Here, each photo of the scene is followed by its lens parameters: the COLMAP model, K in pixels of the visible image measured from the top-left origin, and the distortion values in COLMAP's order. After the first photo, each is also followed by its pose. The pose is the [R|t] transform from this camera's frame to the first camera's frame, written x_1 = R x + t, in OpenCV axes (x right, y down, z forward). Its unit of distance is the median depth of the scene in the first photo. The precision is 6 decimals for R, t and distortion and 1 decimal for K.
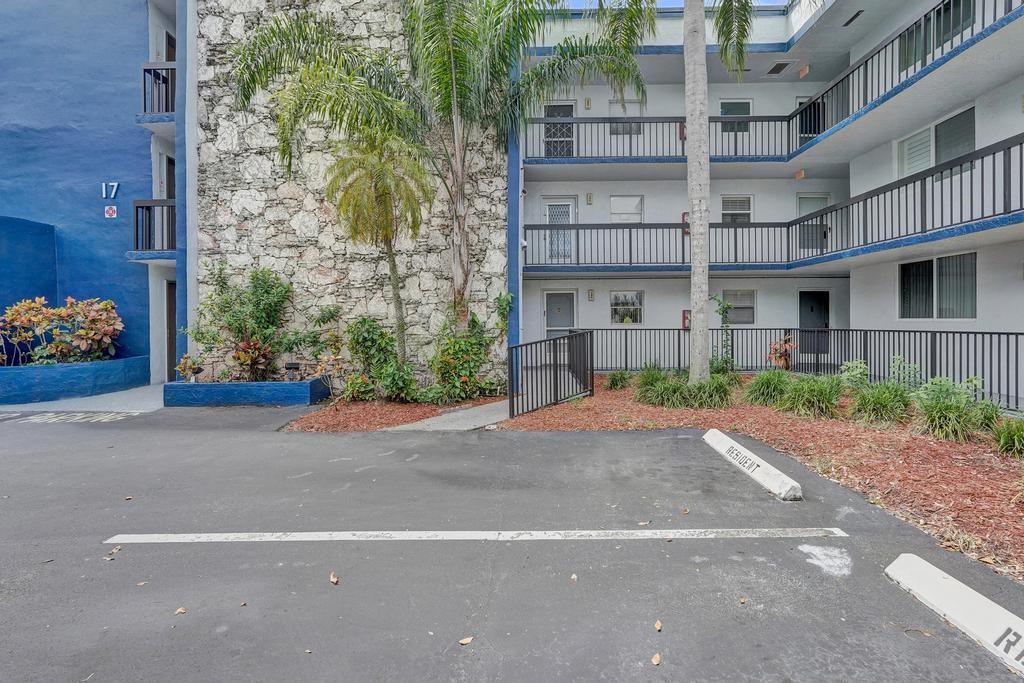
lens RADIAL K [[492.1, 0, 513.3], [0, 492.1, 334.9], [0, 0, 1]] dist [0.009940, 0.004477]
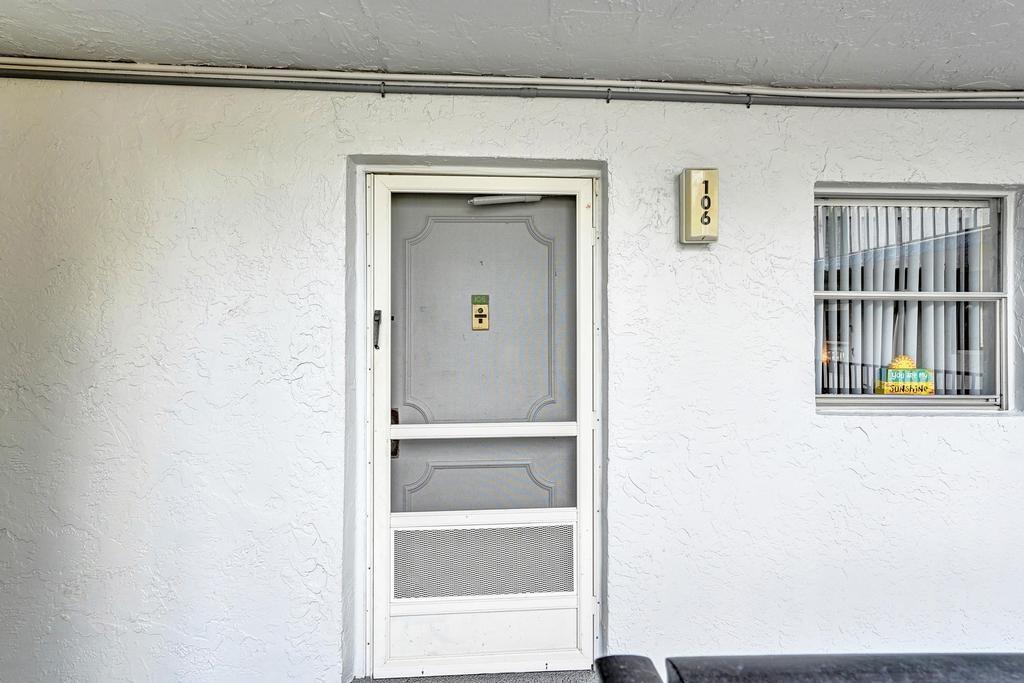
lens RADIAL K [[492.1, 0, 511.7], [0, 492.1, 343.9], [0, 0, 1]] dist [0.009940, 0.004477]
pose [[0.996278, 0.007271, 0.085893, 0.090625], [-0.006547, 0.999941, -0.008708, -0.037501], [-0.085951, 0.008113, 0.996266, 0.854479]]
